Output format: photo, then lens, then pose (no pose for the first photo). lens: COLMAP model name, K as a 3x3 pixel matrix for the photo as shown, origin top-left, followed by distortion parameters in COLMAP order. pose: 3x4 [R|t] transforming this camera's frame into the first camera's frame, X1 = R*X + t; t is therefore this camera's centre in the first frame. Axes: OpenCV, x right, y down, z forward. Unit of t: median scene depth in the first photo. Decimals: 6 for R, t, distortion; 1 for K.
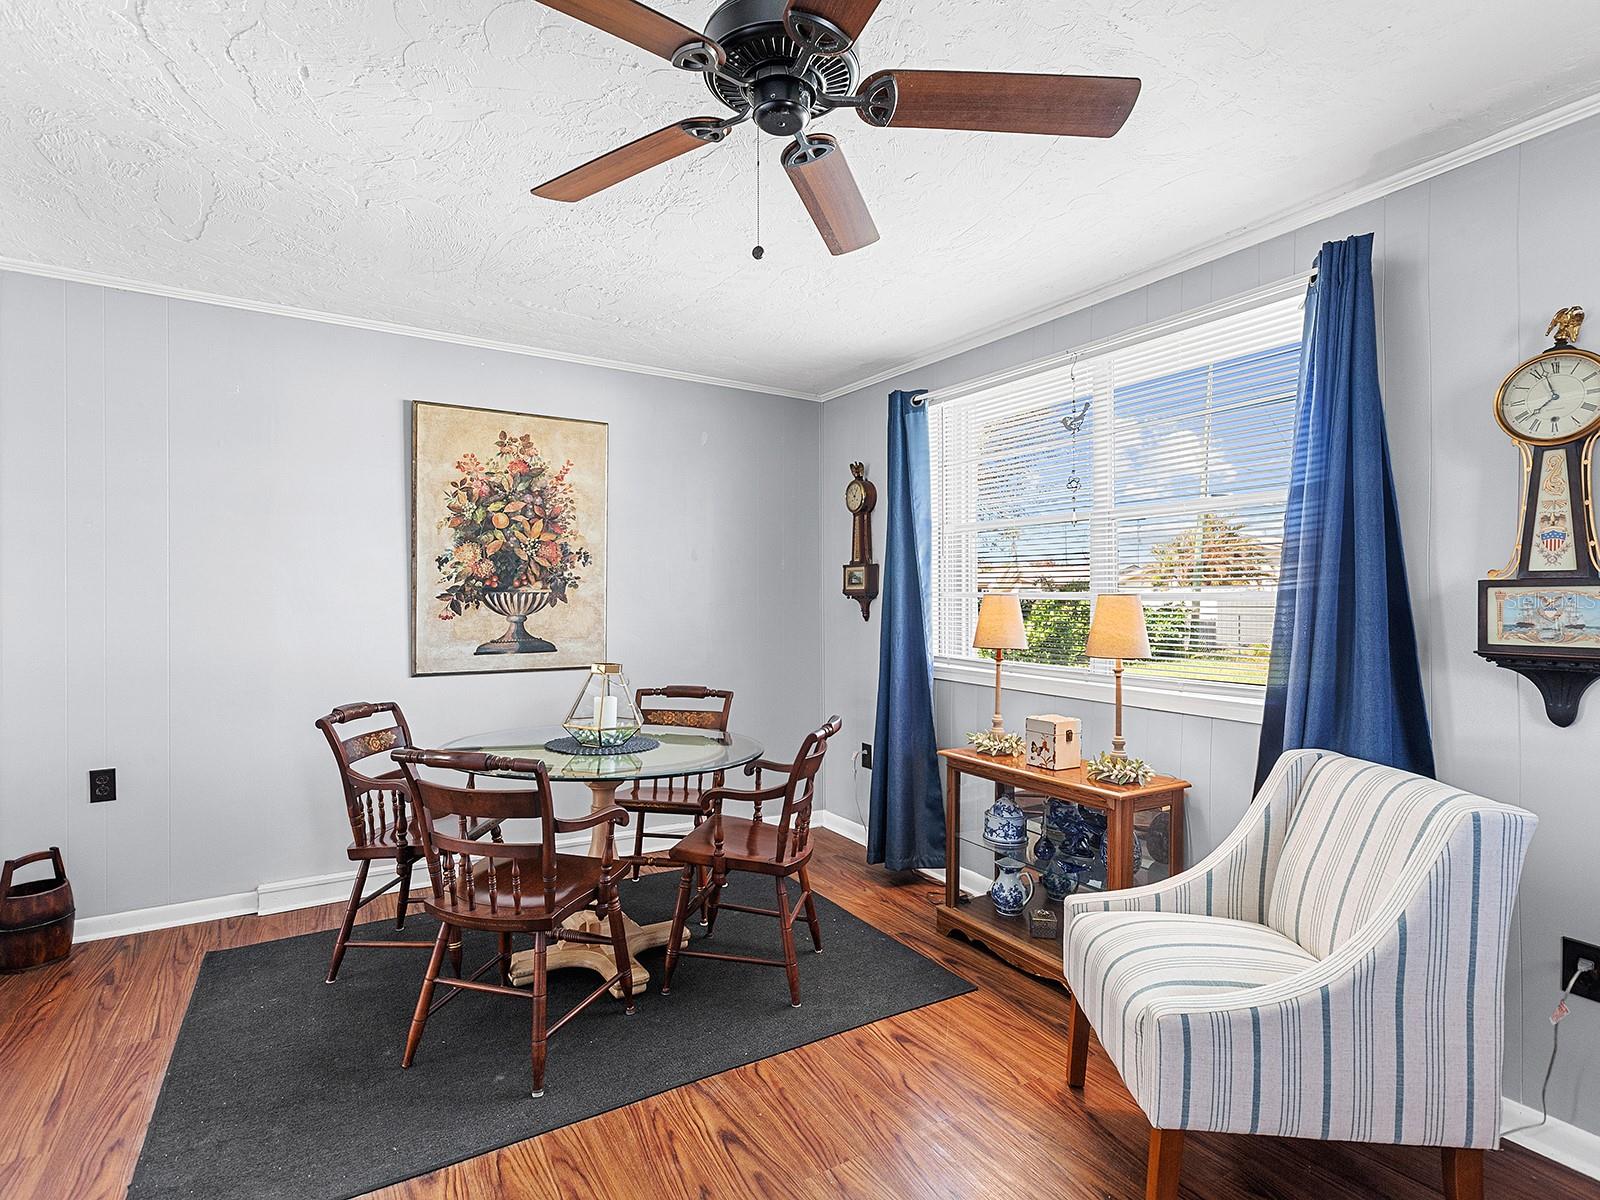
lens RADIAL K [[799.4, 0, 812.8], [0, 799.4, 591.3], [0, 0, 1]] dist [-0.001965, 0.000119]
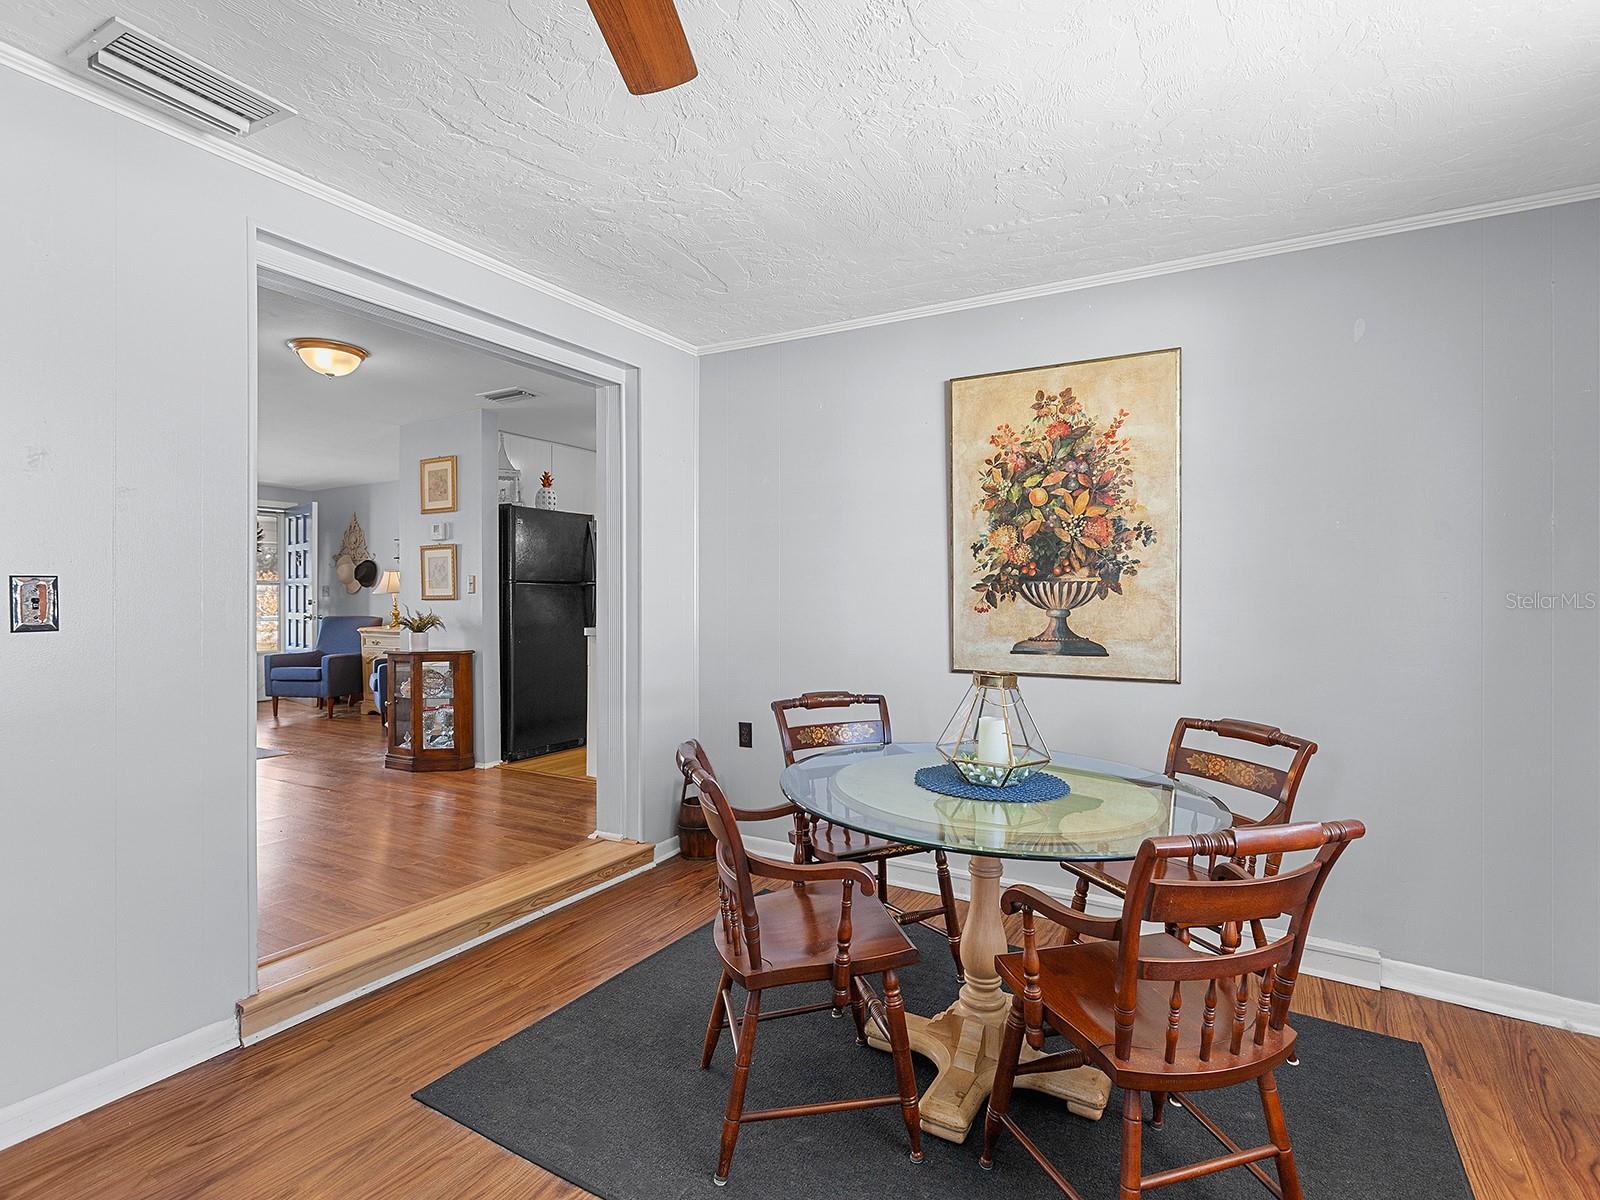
lens RADIAL K [[799.4, 0, 812.8], [0, 799.4, 591.3], [0, 0, 1]] dist [-0.001965, 0.000119]
pose [[0.477440, -0.005200, -0.878649, 0.238590], [0.004861, 0.999983, -0.003276, 0.013159], [0.878651, -0.002707, 0.477457, 0.385515]]
